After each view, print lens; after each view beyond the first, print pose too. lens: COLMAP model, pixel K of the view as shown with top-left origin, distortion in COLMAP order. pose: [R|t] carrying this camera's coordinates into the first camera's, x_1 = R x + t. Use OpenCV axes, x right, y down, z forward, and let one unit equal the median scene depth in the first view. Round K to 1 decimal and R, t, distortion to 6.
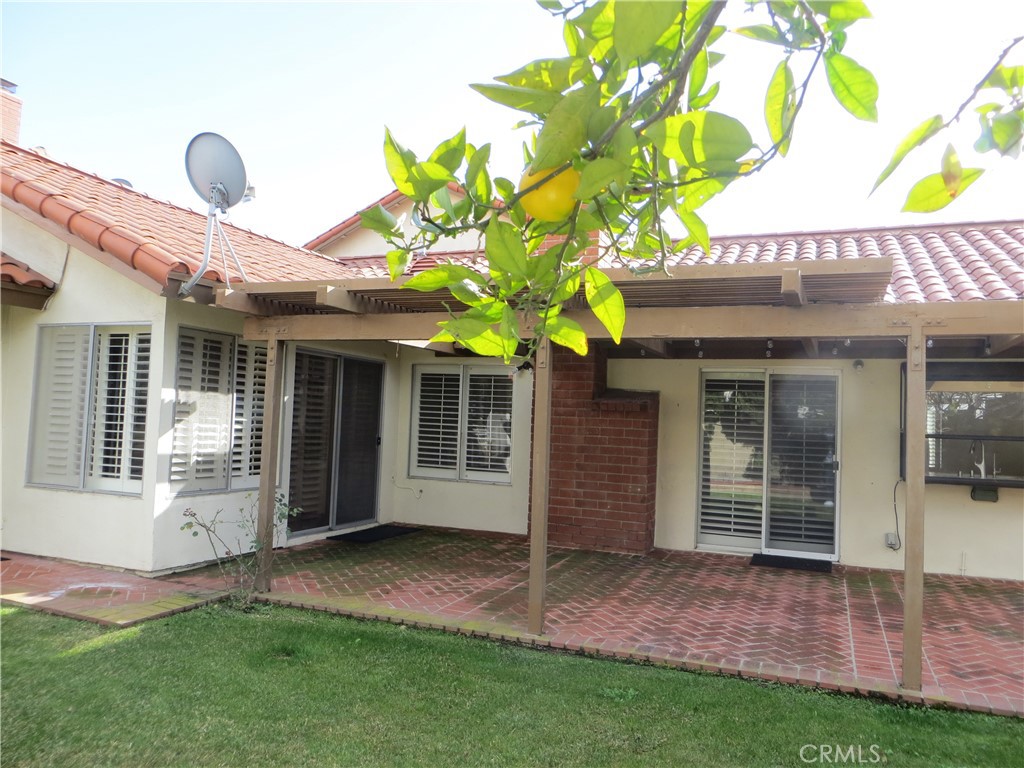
lens RADIAL K [[753.2, 0, 512.0], [0, 753.2, 384.0], [0, 0, 1]] dist [-0.000851, 0.001156]
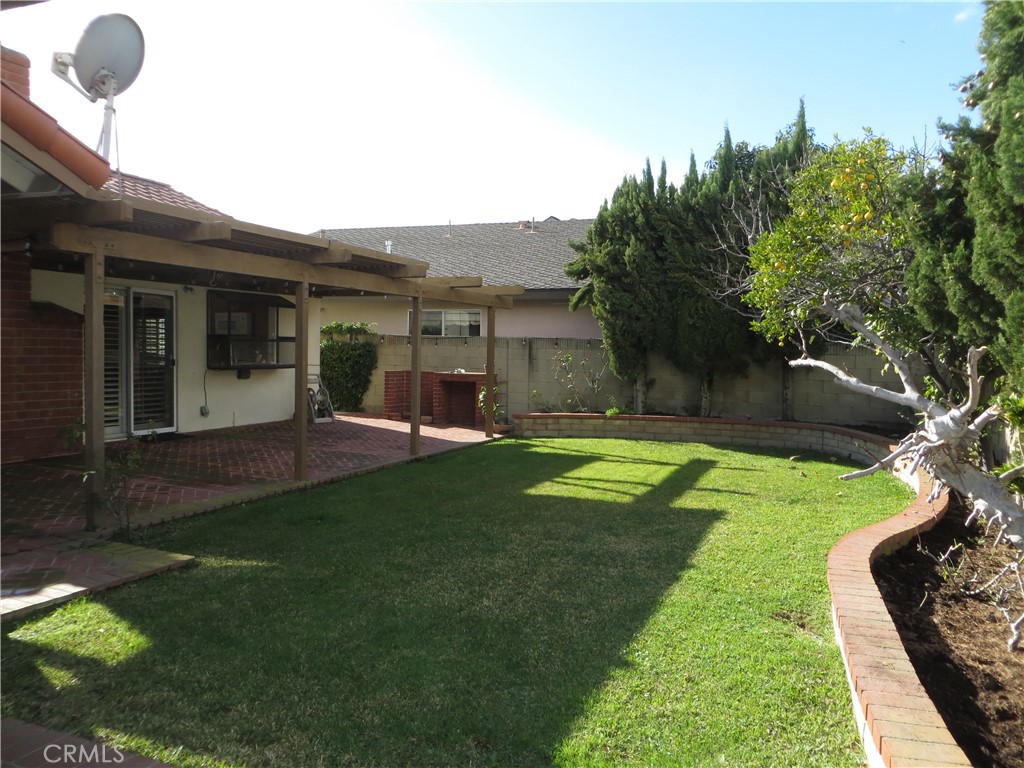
lens RADIAL K [[753.2, 0, 512.0], [0, 753.2, 384.0], [0, 0, 1]] dist [-0.000851, 0.001156]
pose [[0.005256, -0.083143, 0.996524, -0.900135], [-0.072218, 0.993904, 0.083306, -0.010712], [-0.997375, -0.072405, -0.000781, 0.370018]]
